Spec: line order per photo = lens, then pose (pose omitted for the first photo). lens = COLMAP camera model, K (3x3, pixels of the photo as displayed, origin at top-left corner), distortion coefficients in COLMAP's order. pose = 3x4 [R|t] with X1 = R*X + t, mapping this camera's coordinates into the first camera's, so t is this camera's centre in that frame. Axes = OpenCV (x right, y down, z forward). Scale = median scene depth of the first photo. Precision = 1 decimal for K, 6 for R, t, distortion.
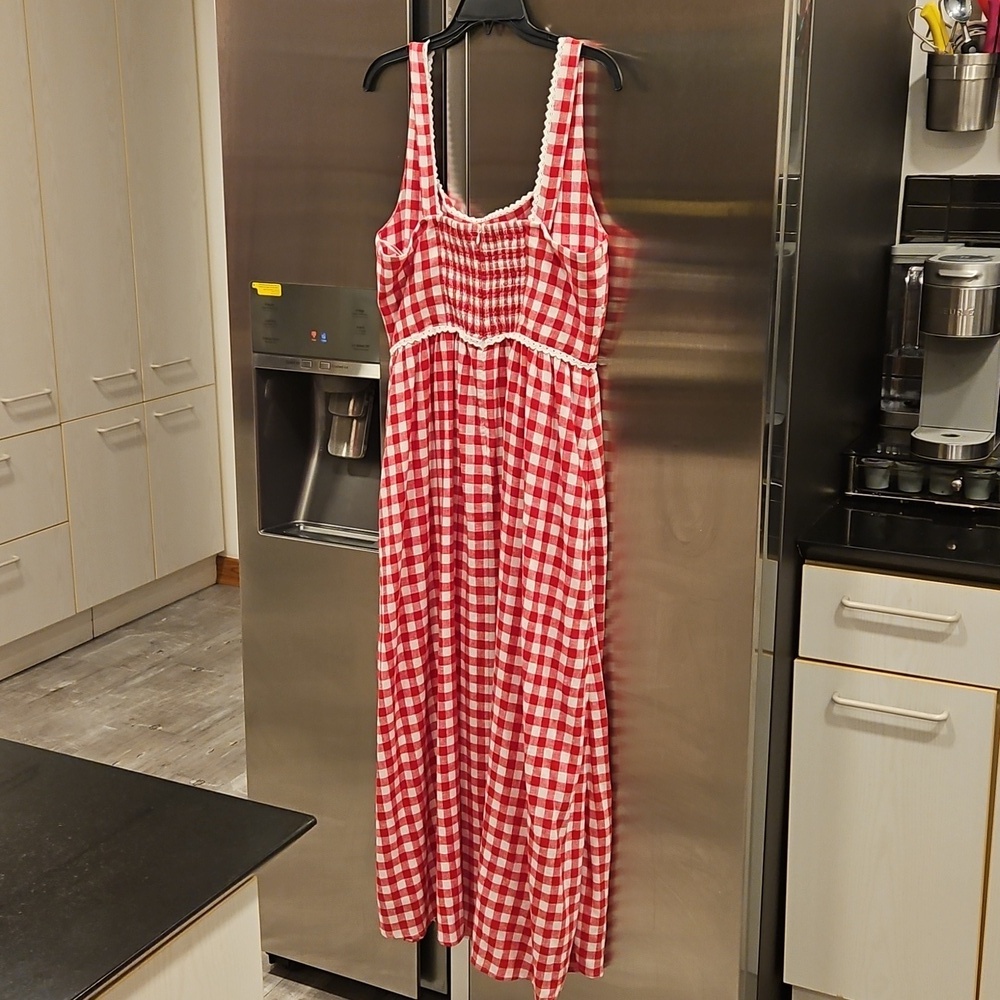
lens RADIAL K [[1437.7, 0, 500.0], [0, 1437.7, 500.0], [0, 0, 1]] dist [0.079359, -0.087244]
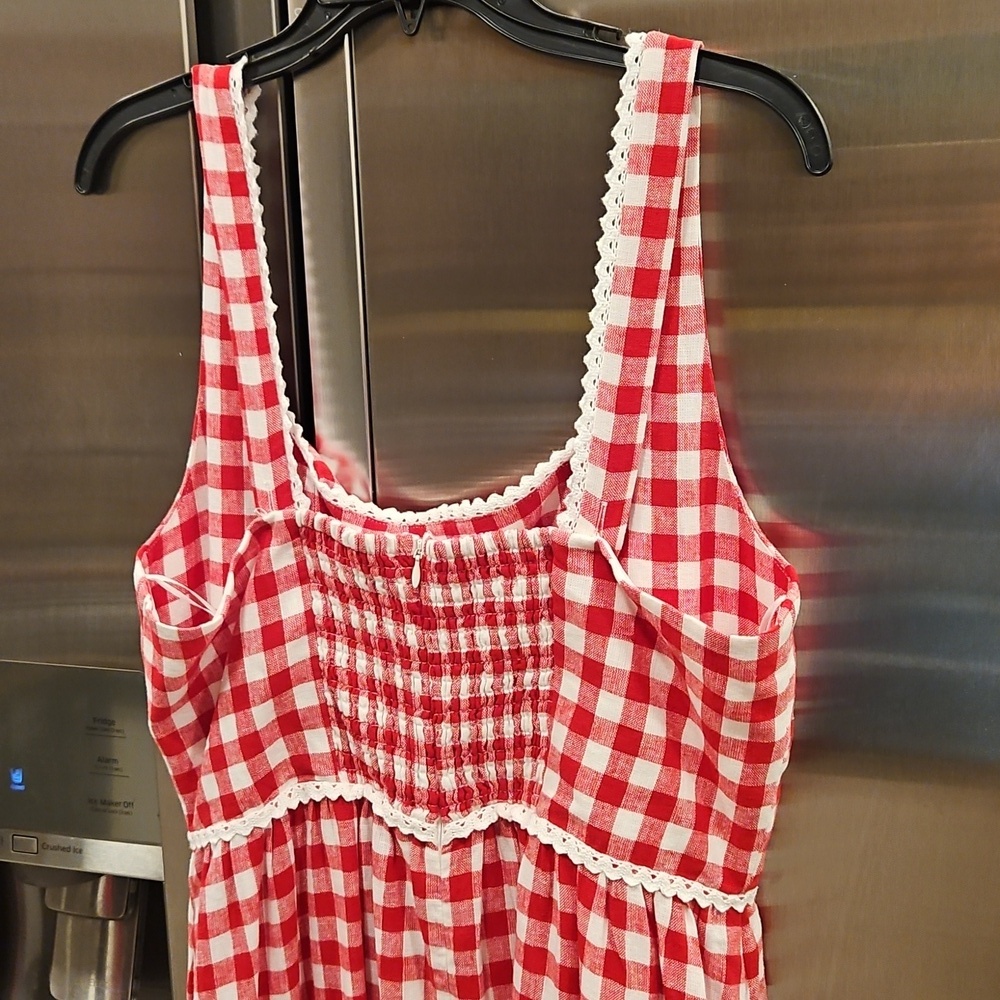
lens RADIAL K [[1437.7, 0, 500.0], [0, 1437.7, 500.0], [0, 0, 1]] dist [0.079359, -0.087244]
pose [[0.985210, -0.068451, 0.157088, -0.050609], [0.075605, 0.996334, -0.040020, -0.181839], [-0.153772, 0.051305, 0.986773, 0.620975]]
